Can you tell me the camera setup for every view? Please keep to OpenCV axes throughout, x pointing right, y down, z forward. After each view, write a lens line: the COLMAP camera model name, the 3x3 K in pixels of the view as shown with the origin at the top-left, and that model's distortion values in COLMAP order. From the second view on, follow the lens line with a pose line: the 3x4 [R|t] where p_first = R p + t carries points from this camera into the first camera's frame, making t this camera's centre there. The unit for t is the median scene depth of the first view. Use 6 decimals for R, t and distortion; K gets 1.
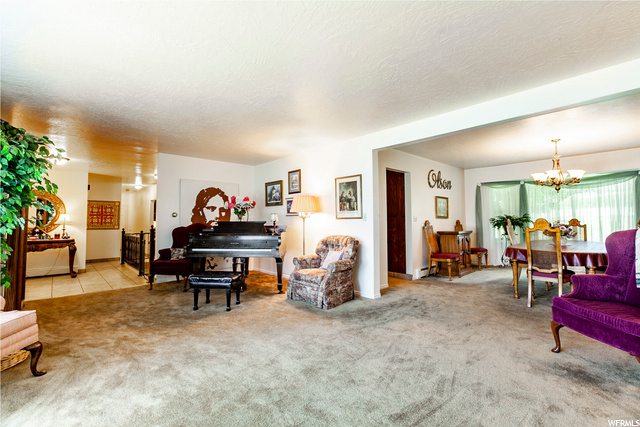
lens RADIAL K [[294.5, 0, 319.5], [0, 294.5, 216.4], [0, 0, 1]] dist [-0.000481, -0.000016]
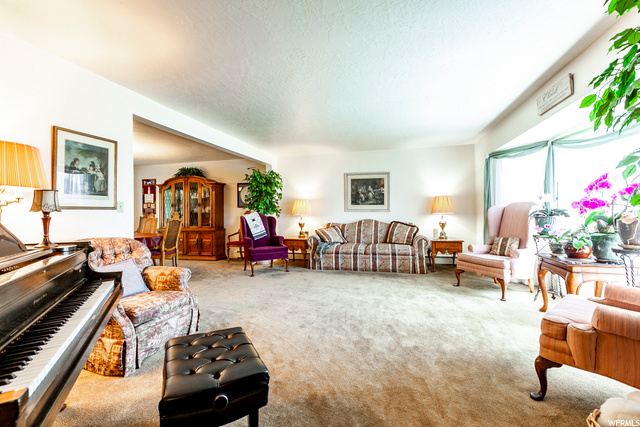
lens RADIAL K [[294.5, 0, 319.4], [0, 294.5, 212.9], [0, 0, 1]] dist [-0.000481, -0.000016]
pose [[-0.528342, 0.002825, 0.849027, -0.639870], [-0.005453, 0.999963, -0.006721, 0.017273], [-0.849014, -0.008181, -0.528307, 0.938492]]
